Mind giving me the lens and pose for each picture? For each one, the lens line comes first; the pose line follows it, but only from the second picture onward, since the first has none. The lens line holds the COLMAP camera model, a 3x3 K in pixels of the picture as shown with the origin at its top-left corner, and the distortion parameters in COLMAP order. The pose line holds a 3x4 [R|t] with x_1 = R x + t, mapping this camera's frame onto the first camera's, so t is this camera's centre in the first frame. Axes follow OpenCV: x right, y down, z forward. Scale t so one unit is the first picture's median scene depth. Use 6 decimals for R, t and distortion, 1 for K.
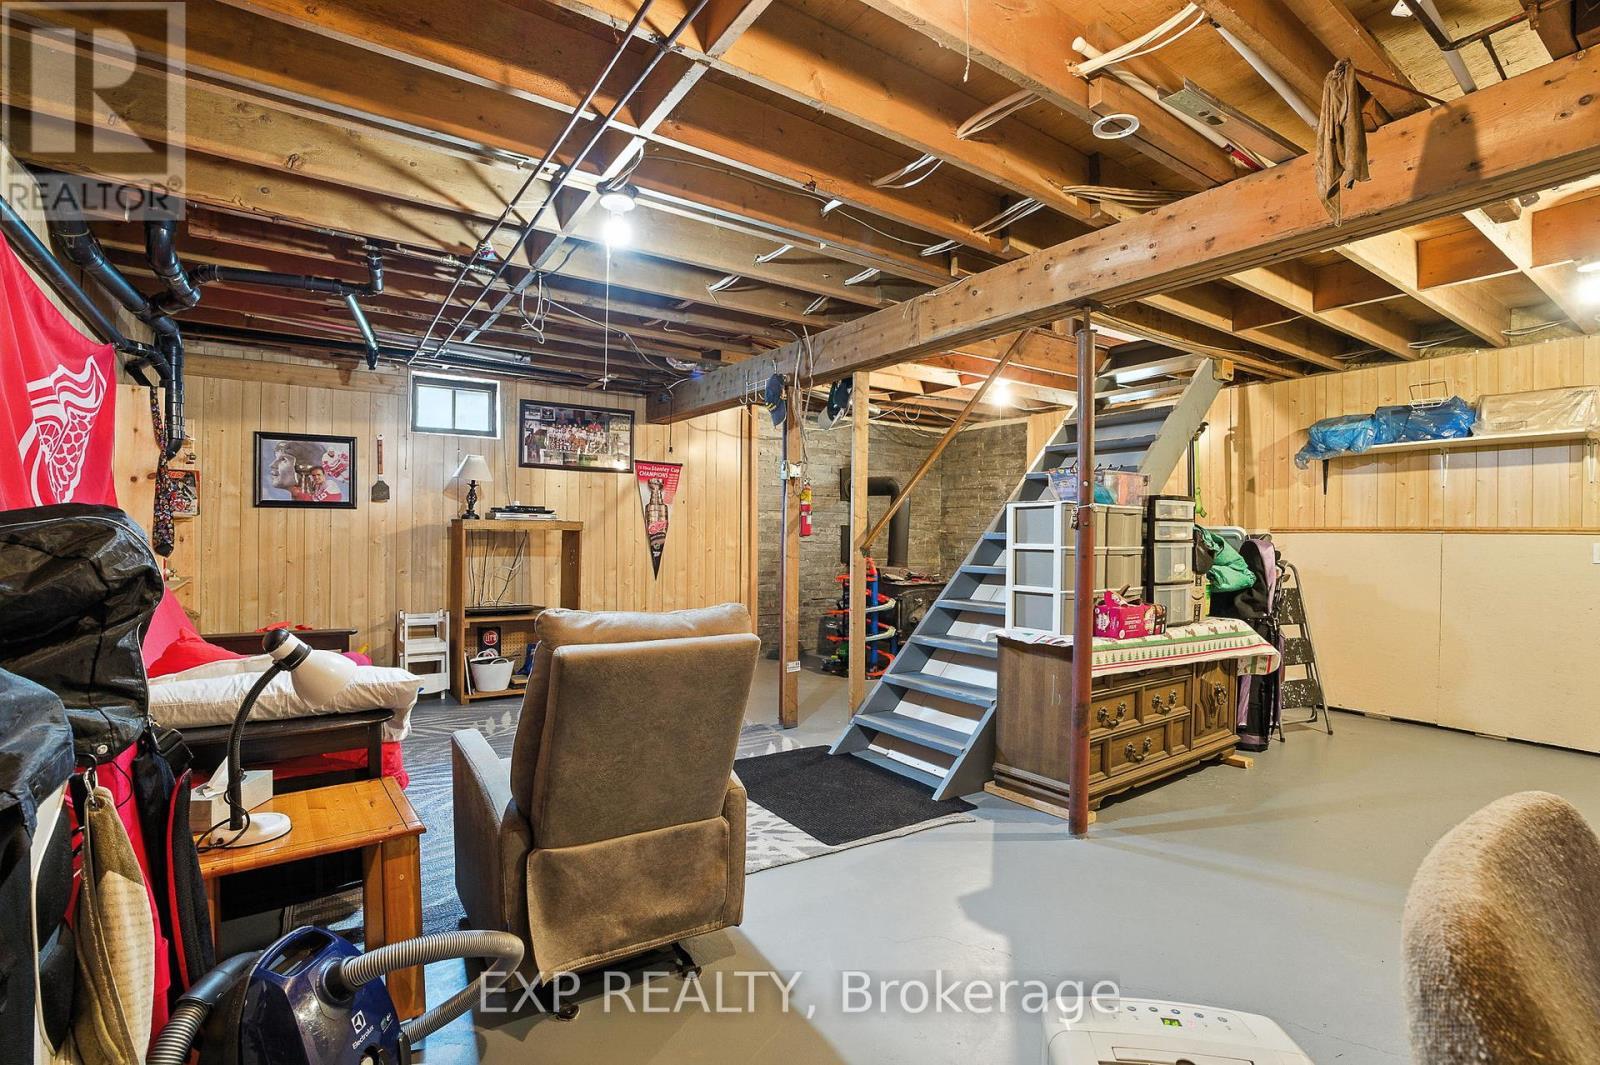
lens RADIAL K [[746.7, 0, 806.6], [0, 746.7, 537.1], [0, 0, 1]] dist [-0.033506, -0.000356]
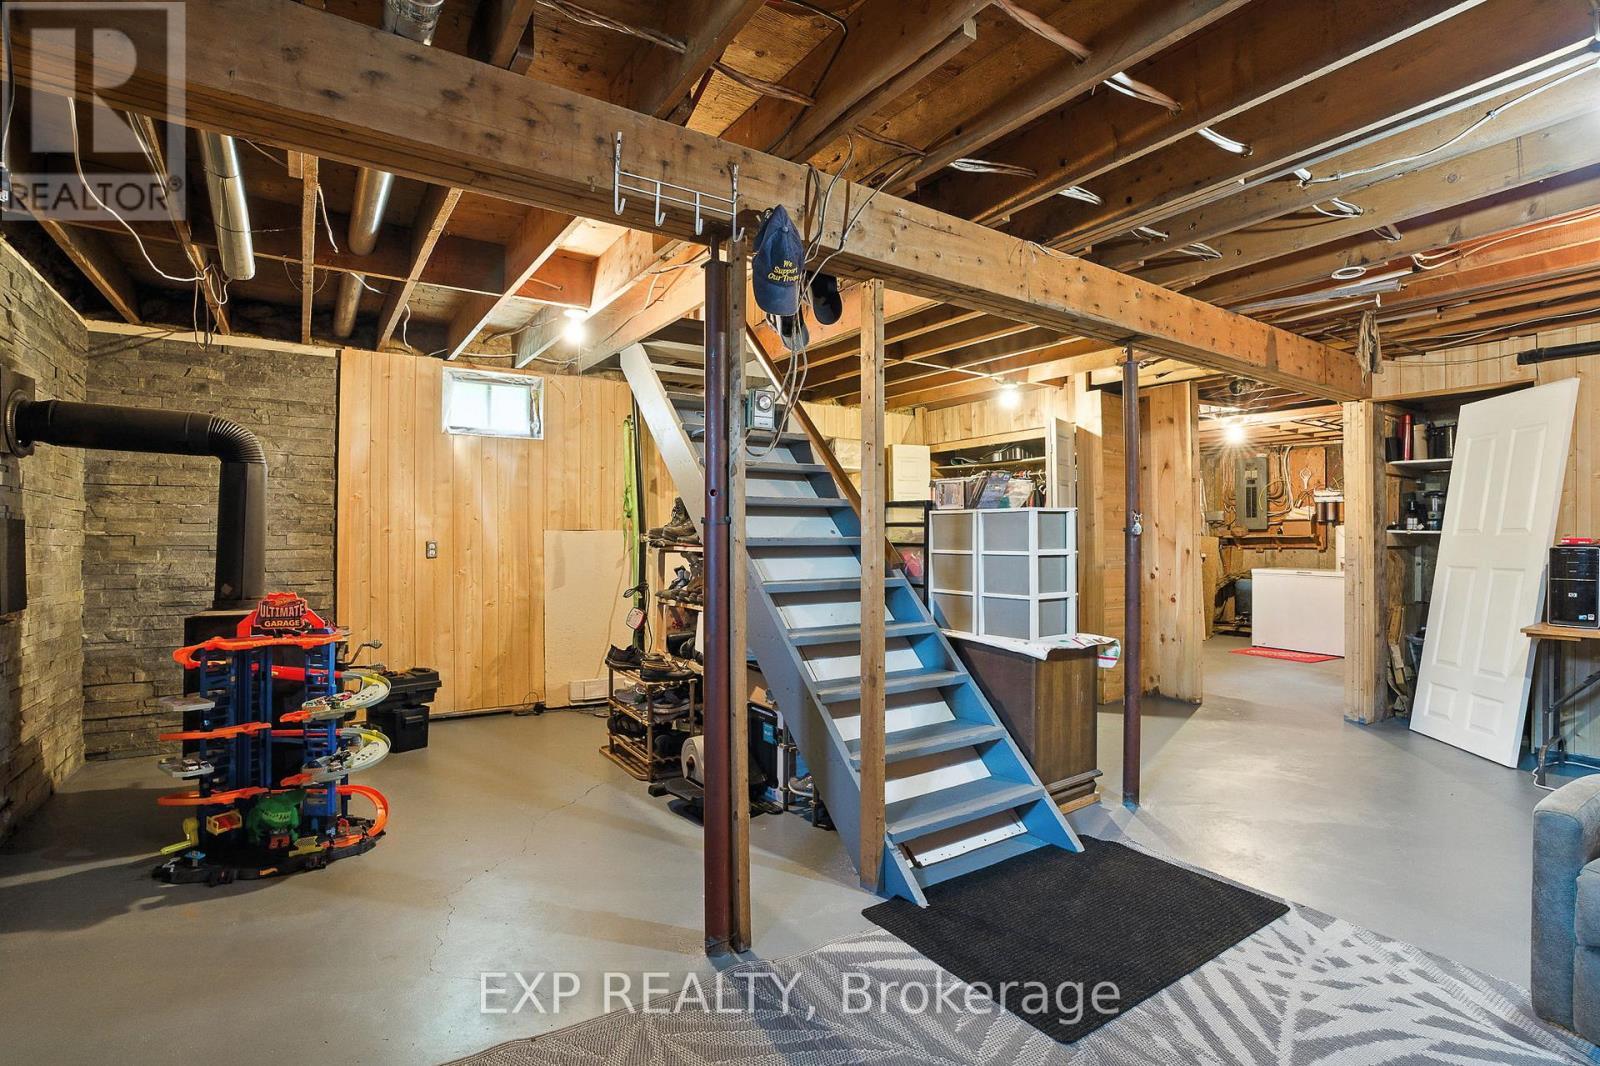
lens RADIAL K [[746.7, 0, 804.4], [0, 746.7, 533.2], [0, 0, 1]] dist [-0.033506, -0.000356]
pose [[0.008025, -0.006361, 0.999948, -0.704495], [0.004347, 0.999971, 0.006326, -0.020203], [-0.999958, 0.004296, 0.008053, 1.350579]]
